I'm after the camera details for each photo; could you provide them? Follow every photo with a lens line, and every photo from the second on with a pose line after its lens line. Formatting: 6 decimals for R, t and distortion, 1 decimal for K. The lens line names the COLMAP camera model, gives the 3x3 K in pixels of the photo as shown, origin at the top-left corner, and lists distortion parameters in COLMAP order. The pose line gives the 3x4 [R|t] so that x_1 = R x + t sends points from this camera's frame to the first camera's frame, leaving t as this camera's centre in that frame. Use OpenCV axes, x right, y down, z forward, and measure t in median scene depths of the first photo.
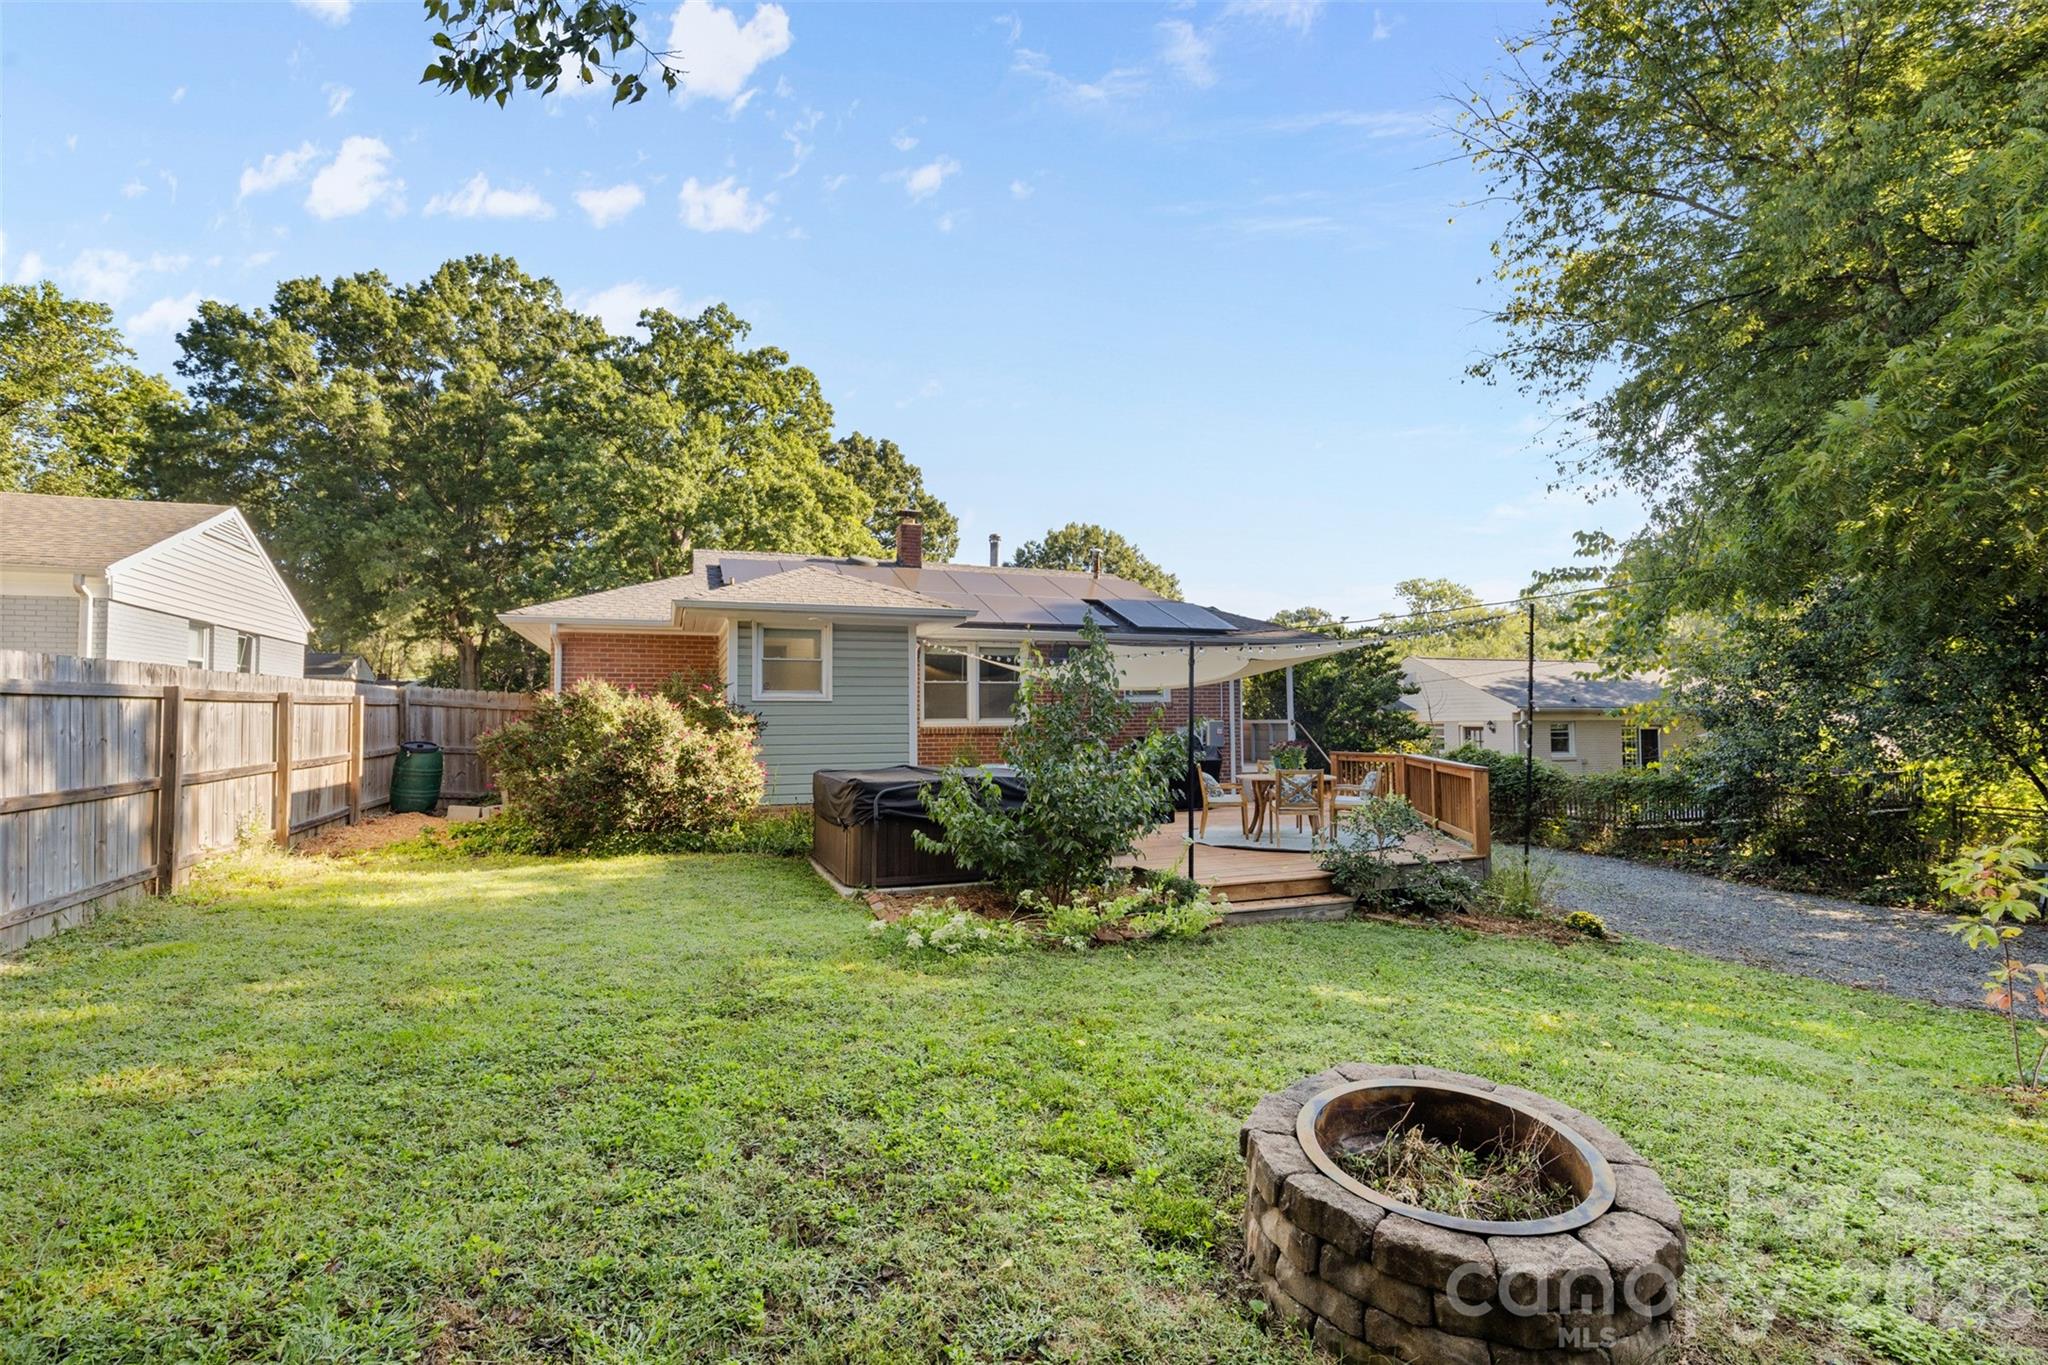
lens RADIAL K [[932.5, 0, 1019.0], [0, 932.5, 693.3], [0, 0, 1]] dist [0.004491, -0.000043]
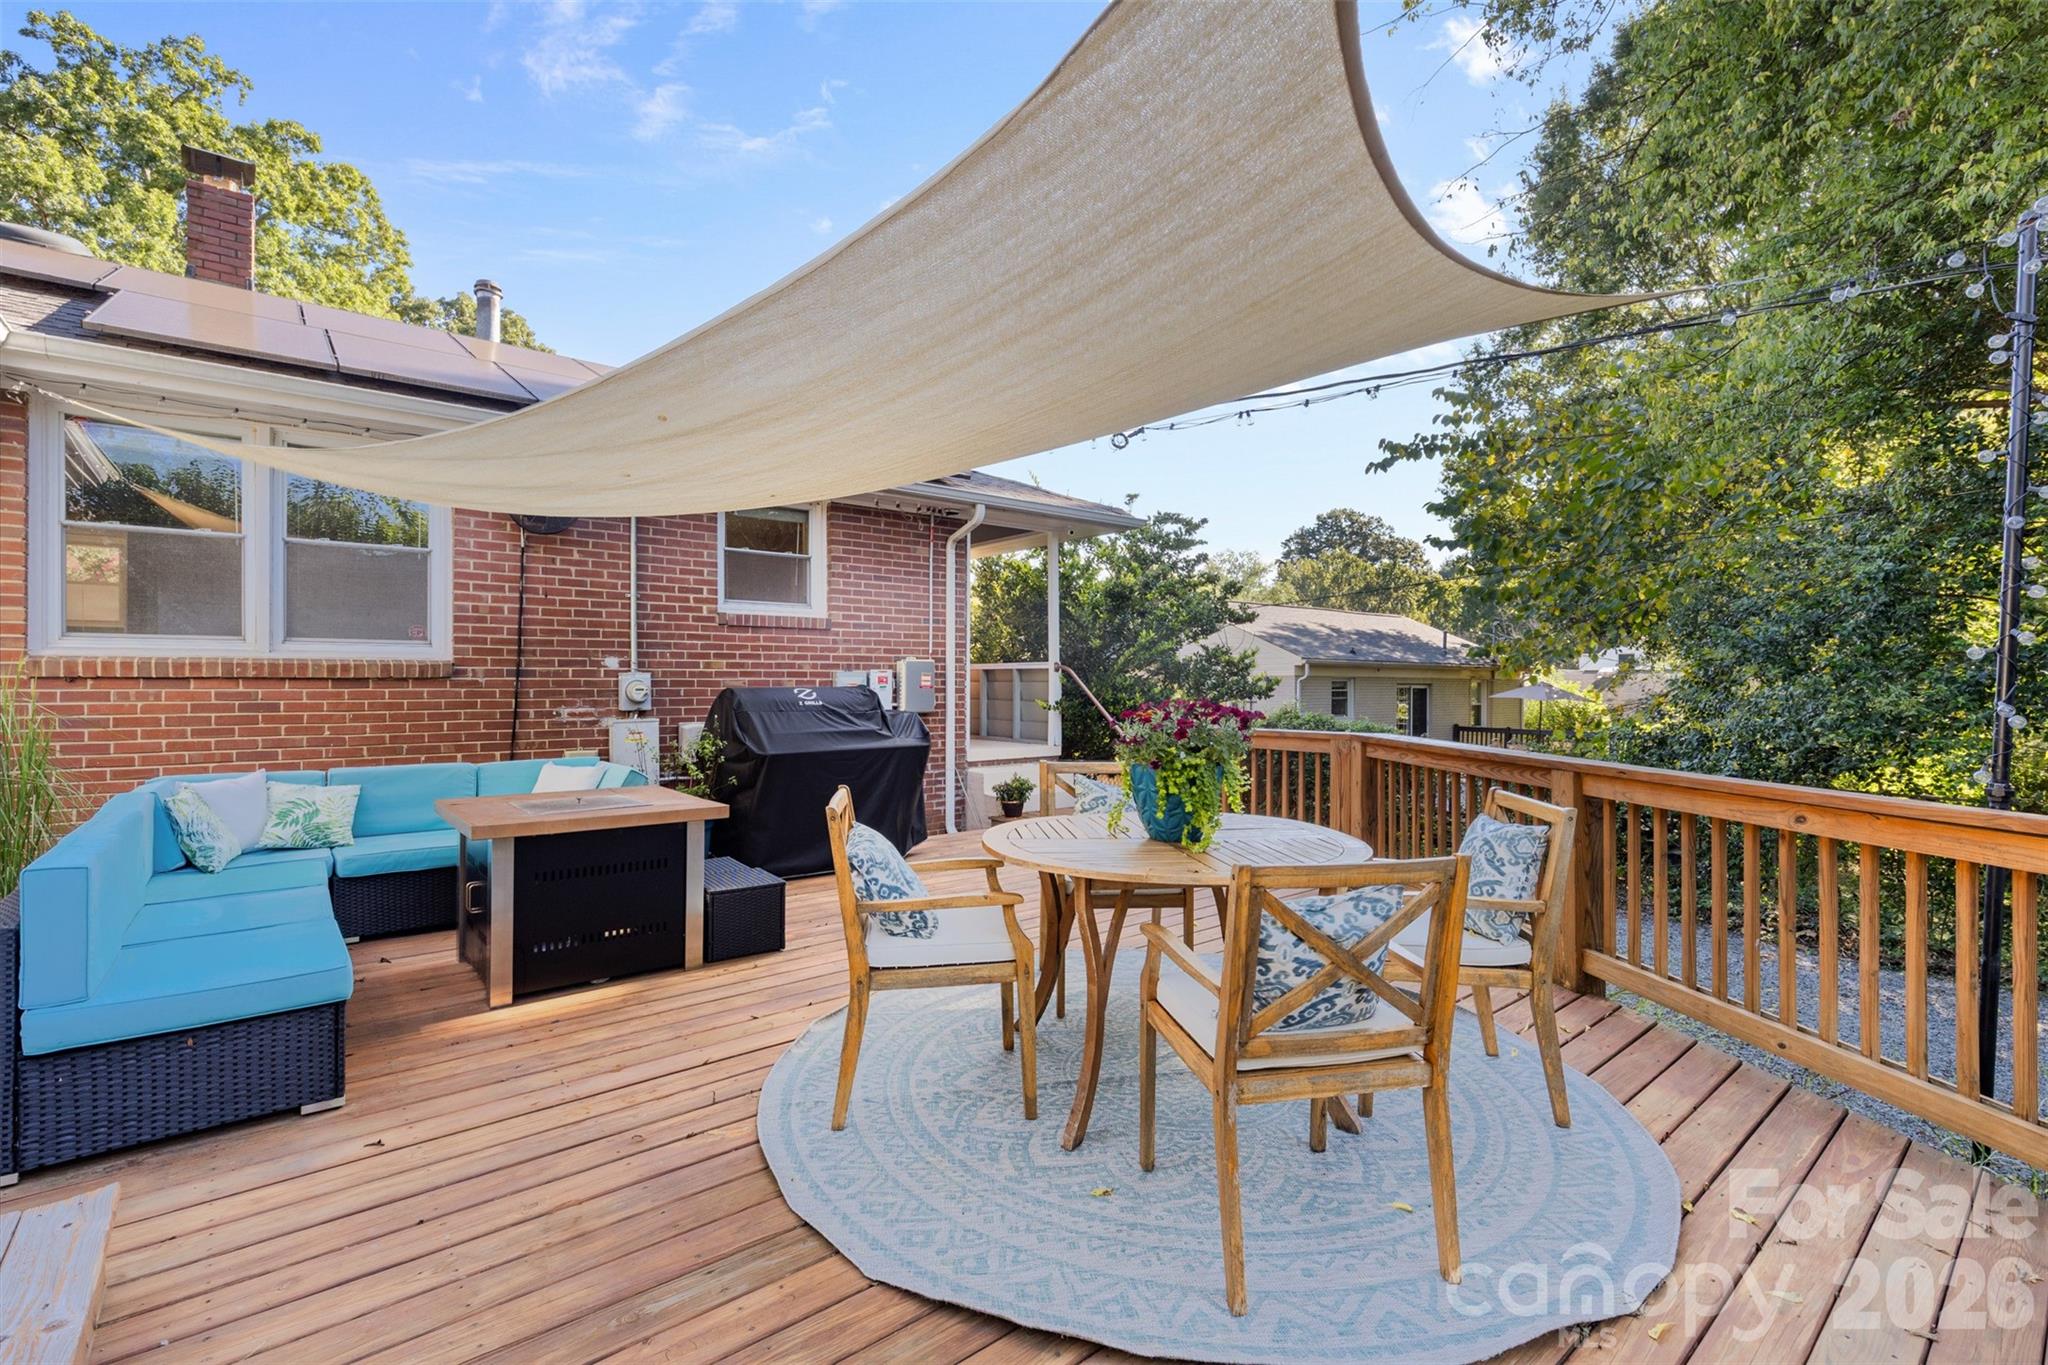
lens RADIAL K [[932.5, 0, 1022.1], [0, 932.5, 682.2], [0, 0, 1]] dist [0.004491, -0.000043]
pose [[0.951749, 0.008822, 0.306751, 0.102543], [-0.018267, 0.999443, 0.027933, 0.024359], [-0.306334, -0.032188, 0.951380, 0.470192]]
